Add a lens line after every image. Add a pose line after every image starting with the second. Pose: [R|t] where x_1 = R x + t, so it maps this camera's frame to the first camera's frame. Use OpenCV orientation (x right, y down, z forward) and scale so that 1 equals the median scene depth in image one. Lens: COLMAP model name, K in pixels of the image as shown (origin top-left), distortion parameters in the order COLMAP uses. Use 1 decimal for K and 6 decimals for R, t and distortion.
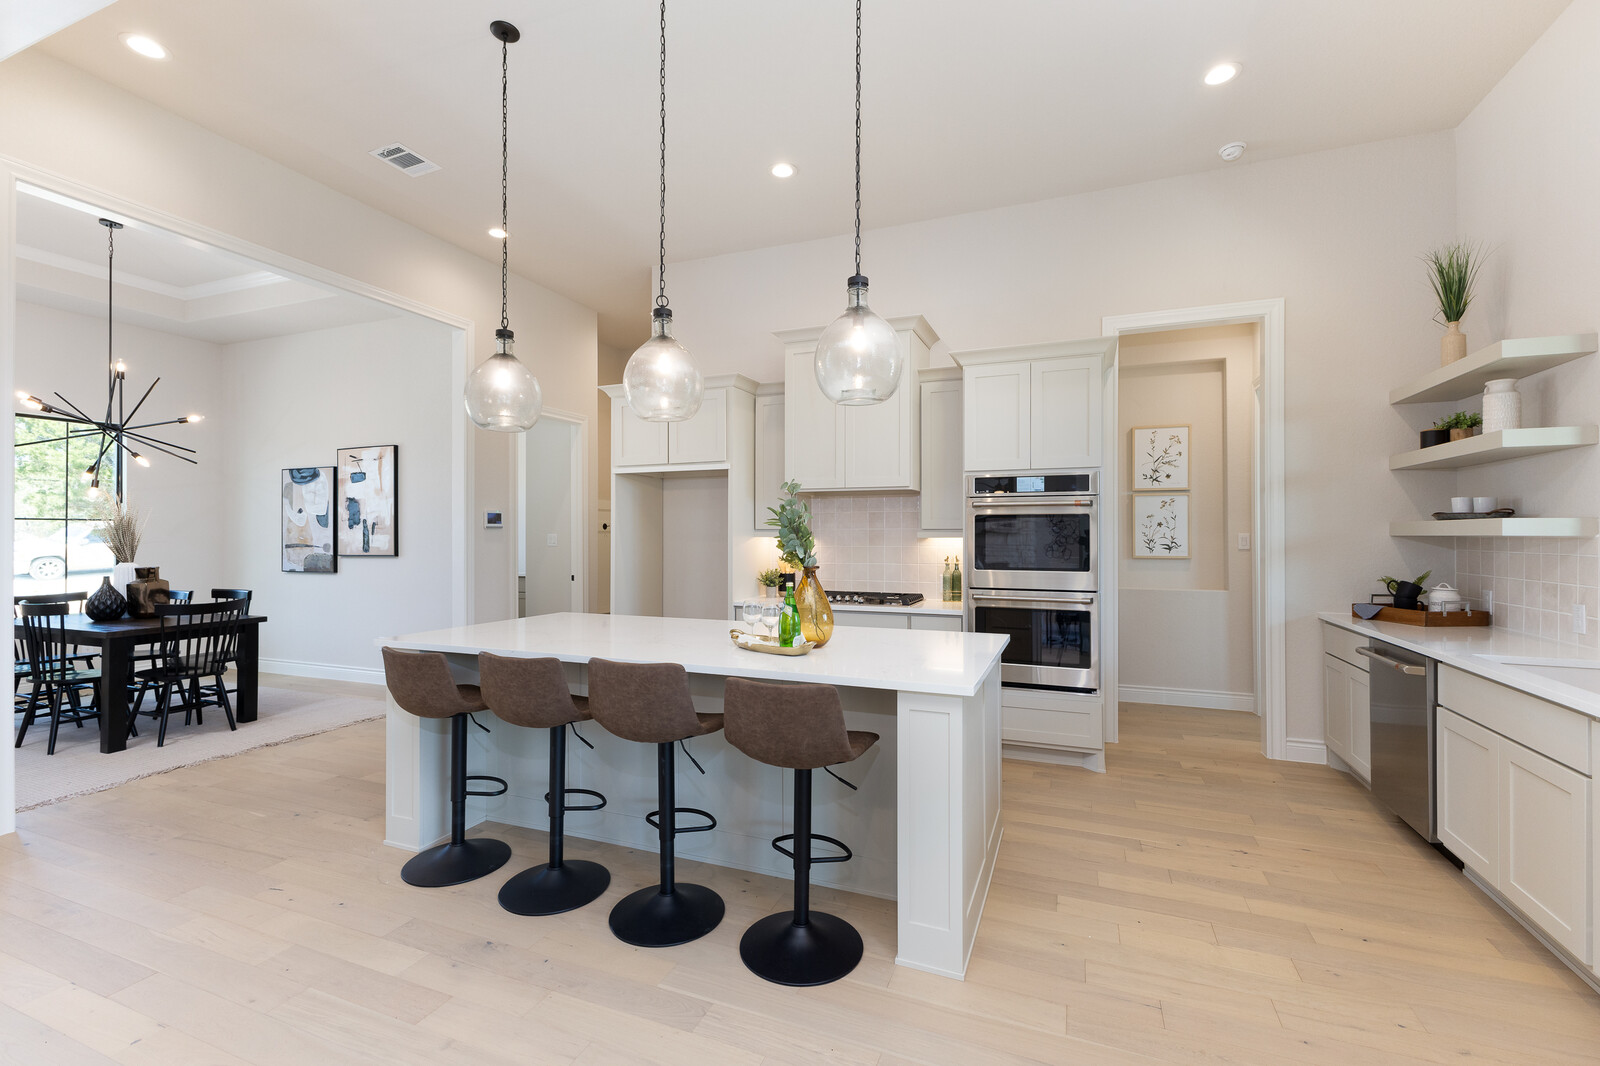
lens RADIAL K [[684.1, 0, 800.0], [0, 684.1, 533.0], [0, 0, 1]] dist [0.000665, 0.000257]
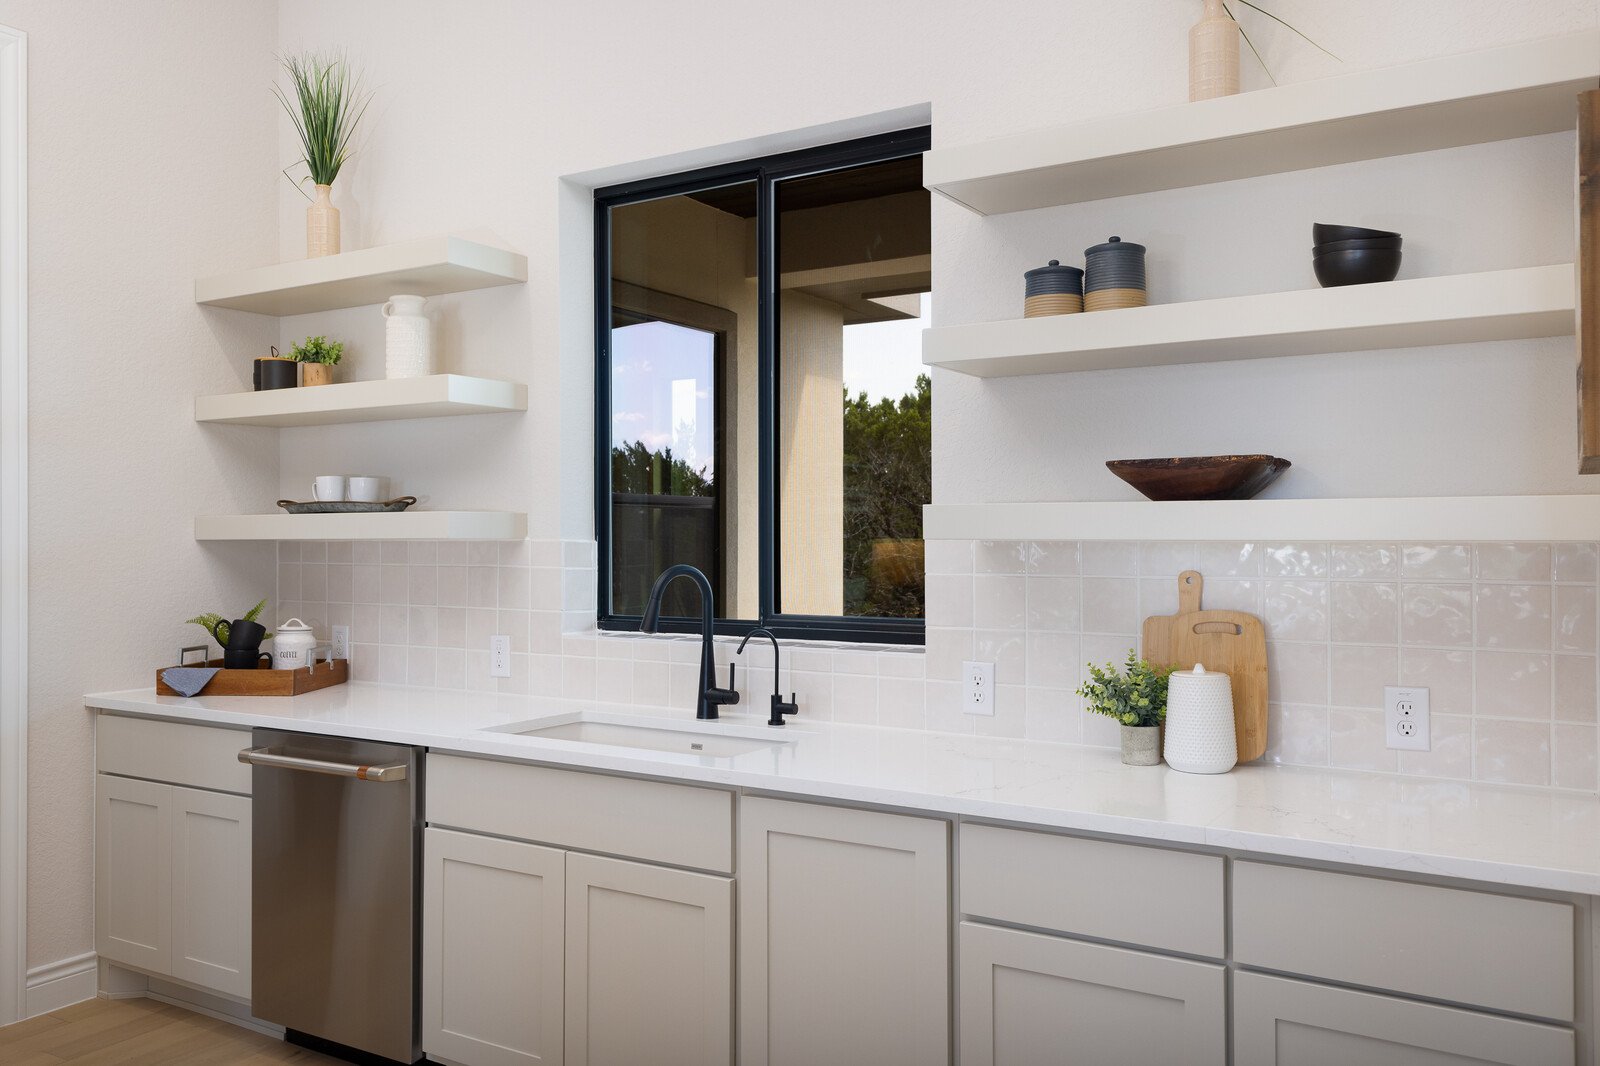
lens RADIAL K [[1245.2, 0, 800.4], [0, 1245.2, 542.4], [0, 0, 1]] dist [0.005107, 0.000580]
pose [[0.167704, -0.003067, 0.985833, -0.058560], [0.002646, 0.999993, 0.002661, 0.004481], [-0.985834, 0.002162, 0.167711, 0.385974]]
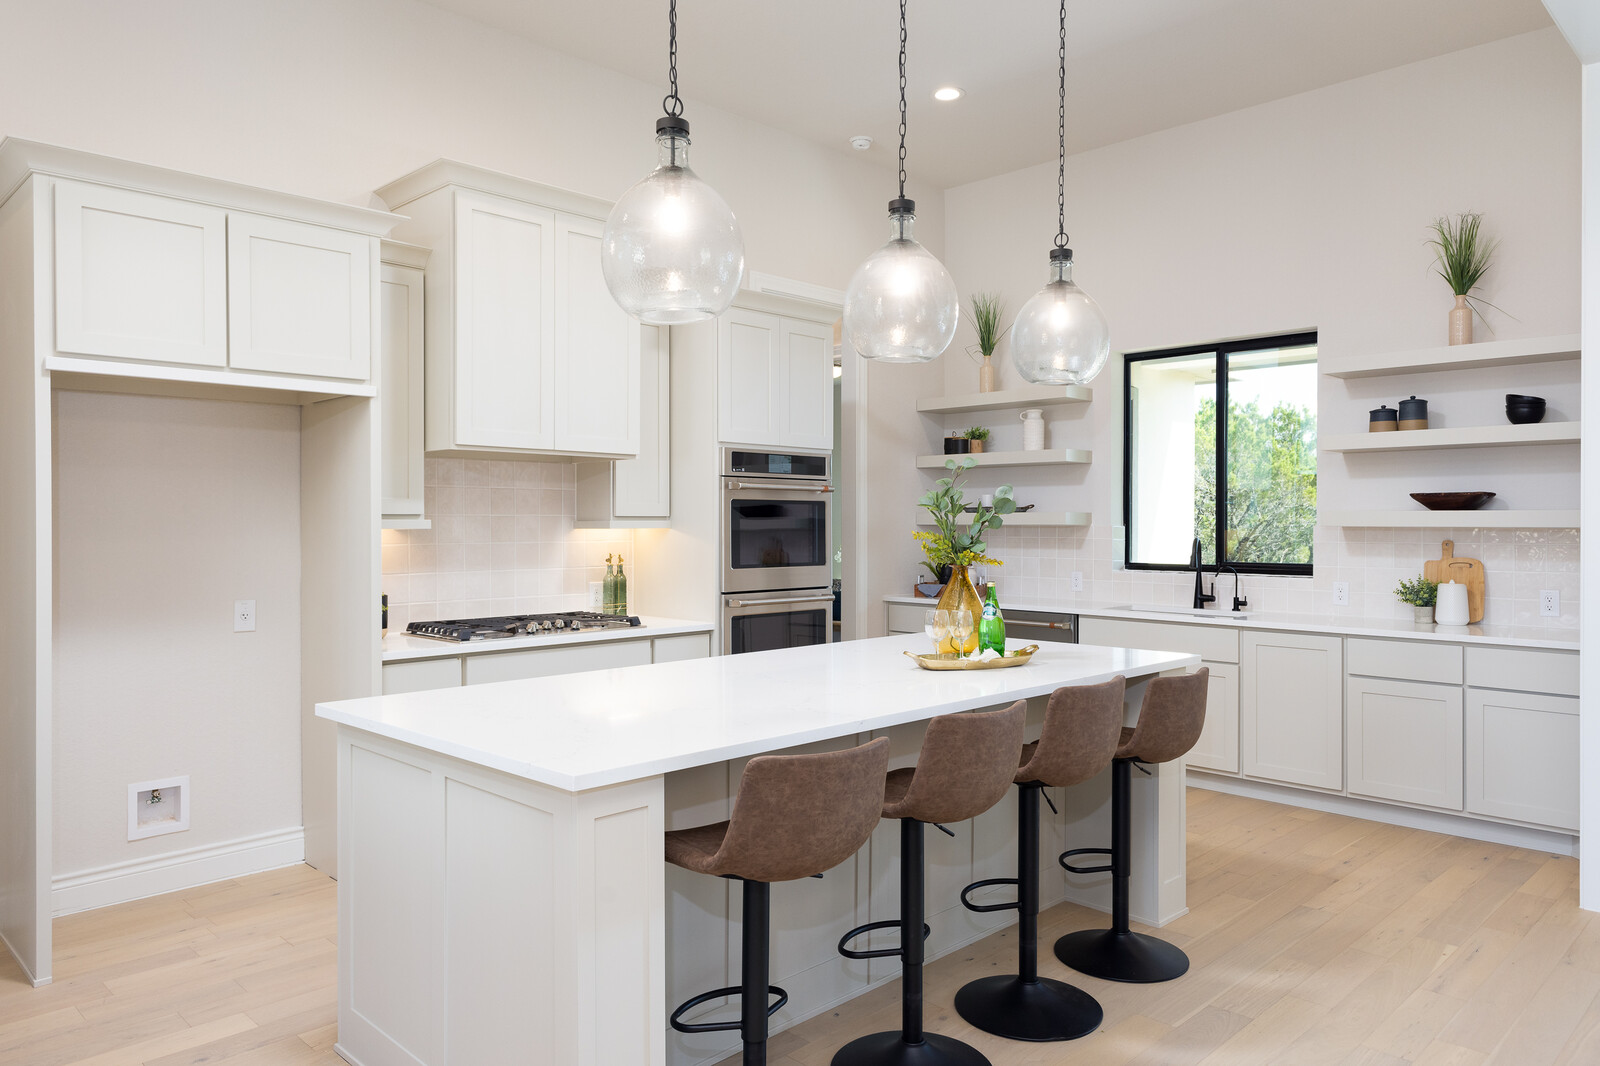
lens RADIAL K [[1068.0, 0, 800.0], [0, 1068.0, 533.0], [0, 0, 1]] dist [-0.002052, -0.002842]
pose [[0.391456, -0.006375, 0.920175, -0.958942], [-0.001346, 0.999971, 0.007501, 0.003967], [-0.920196, -0.004175, 0.391436, 0.523108]]
